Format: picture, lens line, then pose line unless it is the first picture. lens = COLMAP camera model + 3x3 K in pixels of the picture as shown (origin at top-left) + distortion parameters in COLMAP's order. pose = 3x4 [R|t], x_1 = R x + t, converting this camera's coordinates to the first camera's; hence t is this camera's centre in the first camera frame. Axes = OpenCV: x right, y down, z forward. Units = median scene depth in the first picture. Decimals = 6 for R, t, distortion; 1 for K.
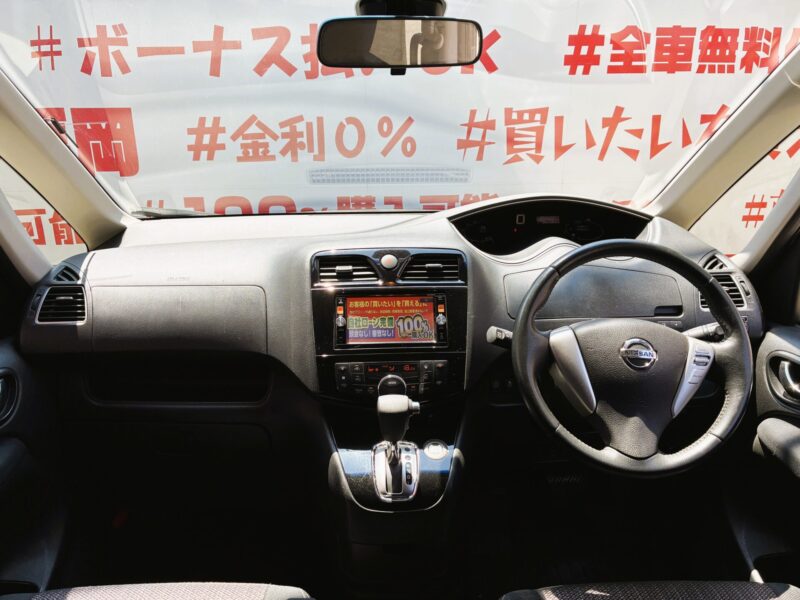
lens RADIAL K [[608.6, 0, 411.7], [0, 608.6, 297.8], [0, 0, 1]] dist [0.052785, -0.058681]
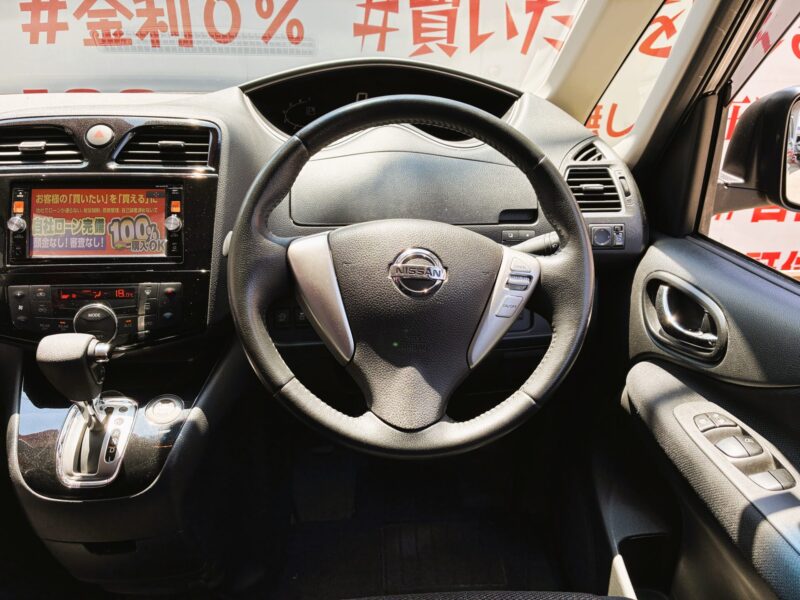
lens RADIAL K [[608.6, 0, 404.5], [0, 608.6, 294.6], [0, 0, 1]] dist [0.052785, -0.058681]
pose [[0.999316, 0.004562, 0.036711, 0.255651], [-0.008585, 0.993873, 0.110194, 0.034318], [-0.035983, -0.110433, 0.993232, 0.275101]]
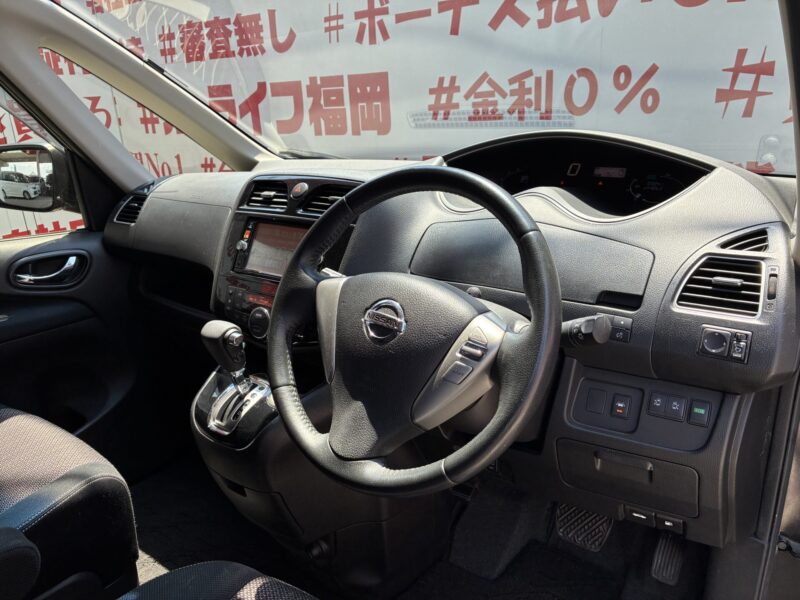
lens RADIAL K [[608.6, 0, 399.2], [0, 608.6, 294.4], [0, 0, 1]] dist [0.052785, -0.058681]
pose [[0.773642, 0.169692, -0.610477, 0.626869], [-0.159605, 0.984594, 0.071421, 0.006057], [0.613191, 0.042181, 0.788807, 0.343062]]
